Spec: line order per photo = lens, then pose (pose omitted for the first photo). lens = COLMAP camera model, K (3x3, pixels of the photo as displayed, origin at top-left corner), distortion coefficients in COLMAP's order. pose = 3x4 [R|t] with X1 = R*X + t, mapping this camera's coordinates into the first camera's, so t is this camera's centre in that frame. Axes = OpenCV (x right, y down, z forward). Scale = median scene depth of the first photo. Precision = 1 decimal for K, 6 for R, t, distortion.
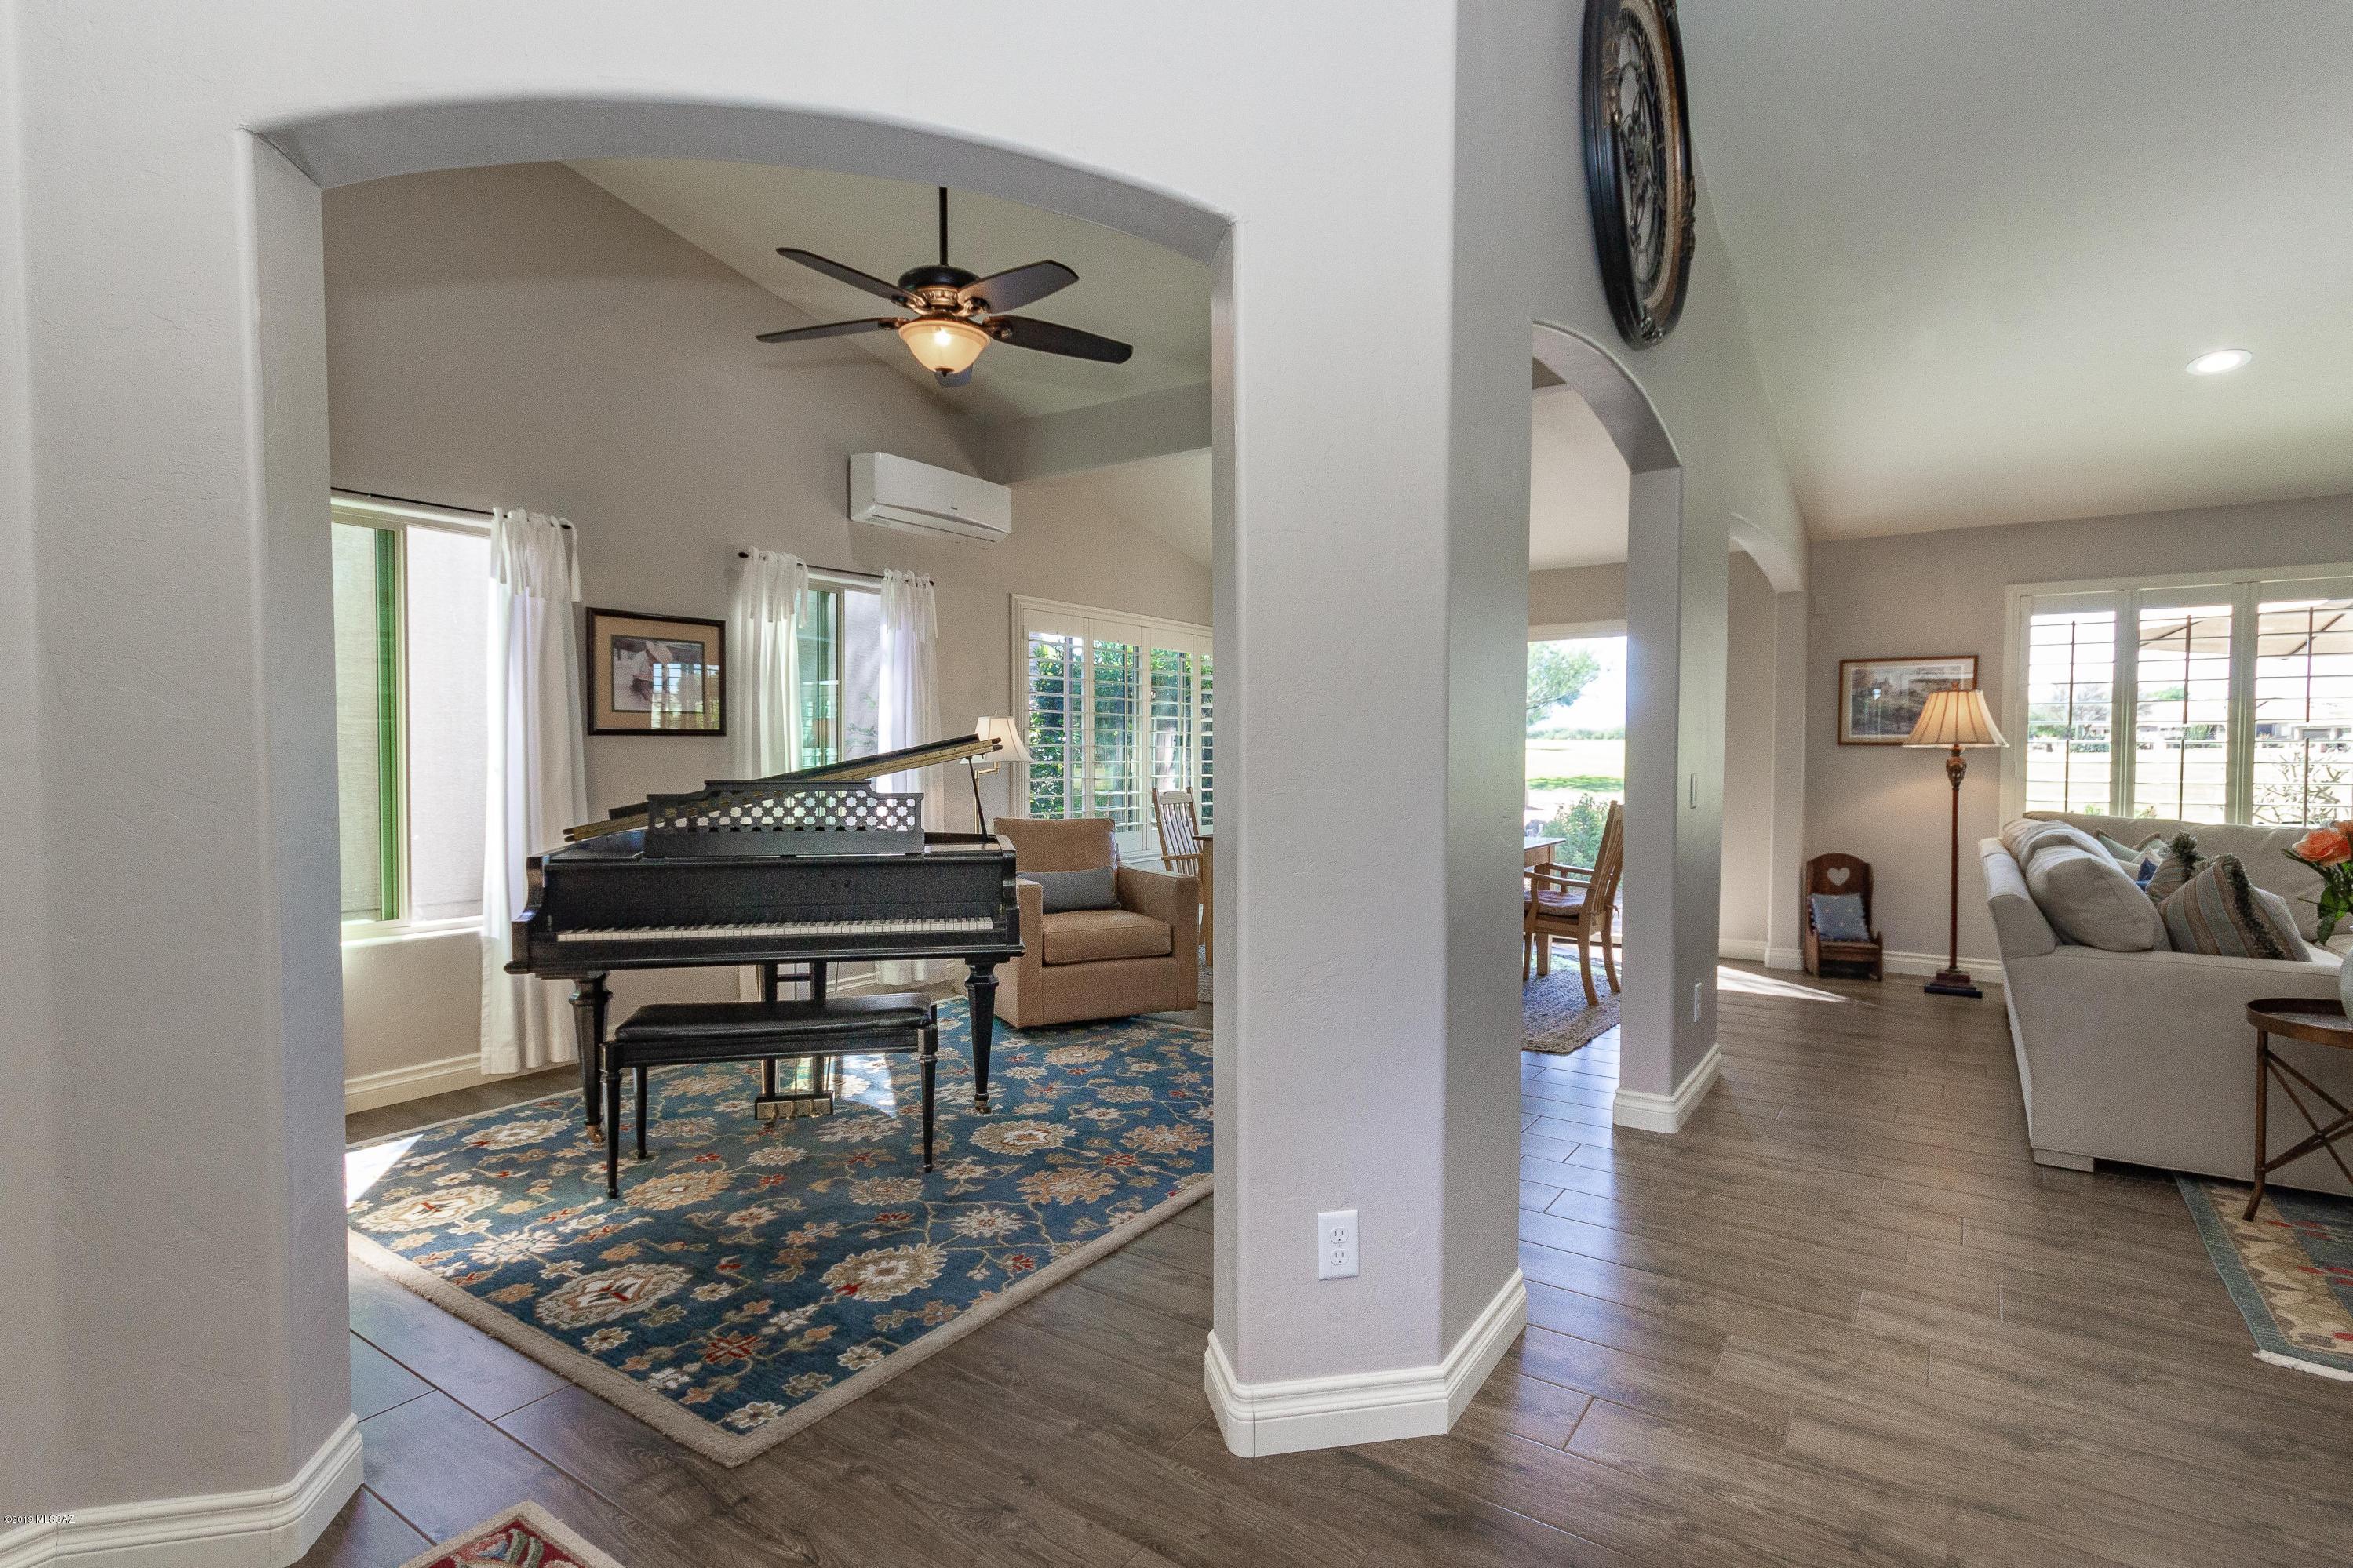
lens RADIAL K [[1131.0, 0, 1186.8], [0, 1131.0, 772.5], [0, 0, 1]] dist [0.001634, 0.001042]
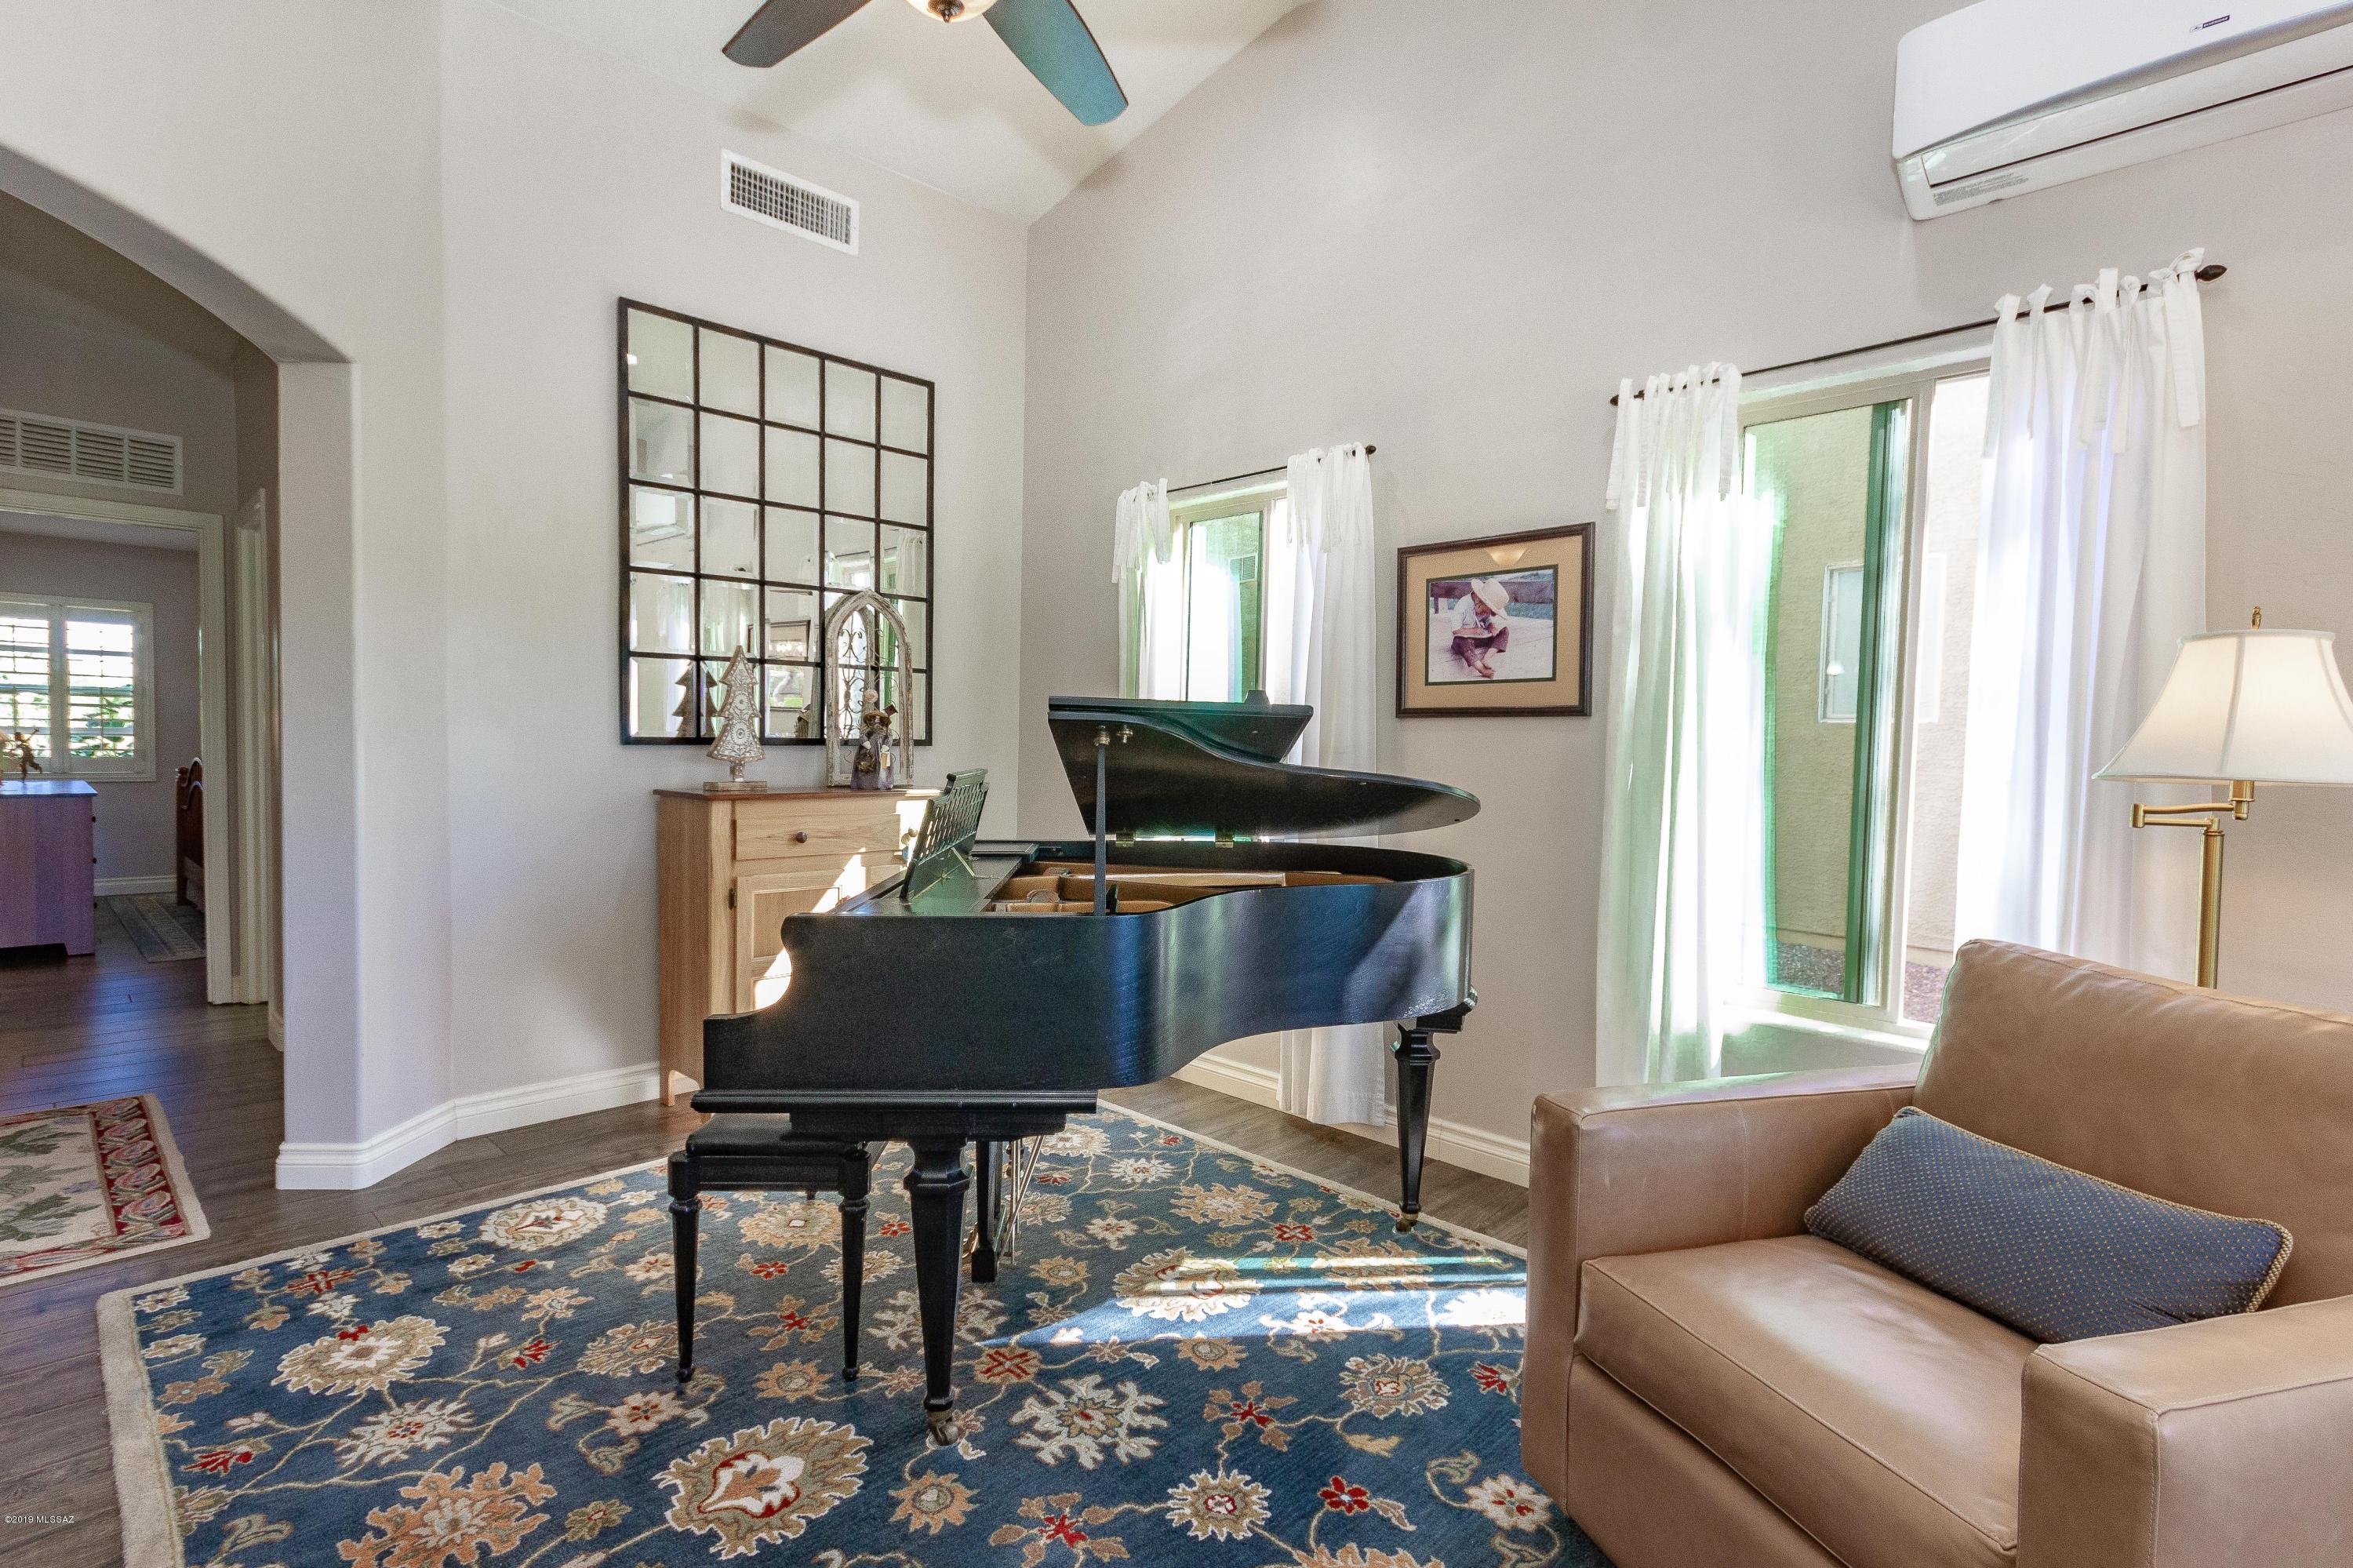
lens RADIAL K [[1131.2, 0, 1175.8], [0, 1131.2, 780.4], [0, 0, 1]] dist [0.001634, 0.001042]
pose [[-0.169928, 0.025944, -0.985115, 0.334434], [-0.039942, 0.998651, 0.033190, -0.013736], [0.984647, 0.044987, -0.168663, 1.340791]]
